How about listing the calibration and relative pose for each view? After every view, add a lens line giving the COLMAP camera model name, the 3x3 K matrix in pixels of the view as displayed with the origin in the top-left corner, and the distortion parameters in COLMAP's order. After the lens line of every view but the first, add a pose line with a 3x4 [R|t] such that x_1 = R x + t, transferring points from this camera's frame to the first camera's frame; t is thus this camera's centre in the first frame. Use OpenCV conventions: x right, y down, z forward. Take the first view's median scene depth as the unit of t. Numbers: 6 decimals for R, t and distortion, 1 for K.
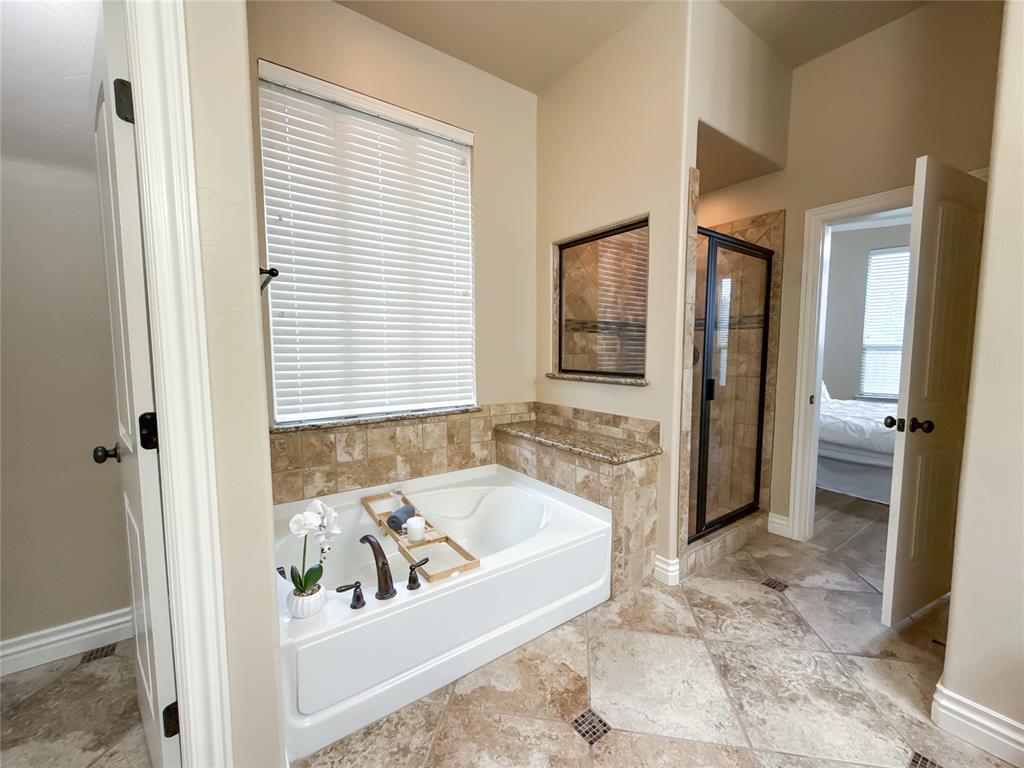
lens RADIAL K [[413.0, 0, 512.0], [0, 413.0, 384.0], [0, 0, 1]] dist [0.000033, 0.000048]
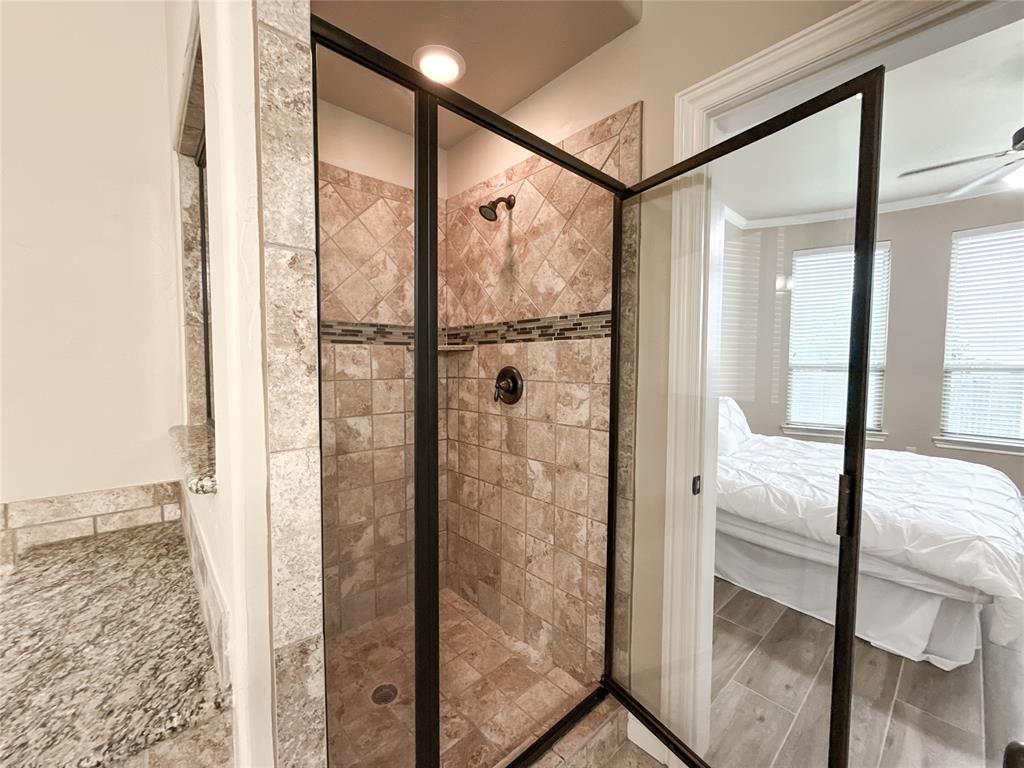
lens RADIAL K [[413.0, 0, 512.0], [0, 413.0, 384.0], [0, 0, 1]] dist [0.000033, 0.000048]
pose [[0.993555, 0.001538, 0.113343, 0.413619], [0.002378, 0.999405, -0.034405, -0.057421], [-0.113328, 0.034453, 0.992960, 0.490338]]
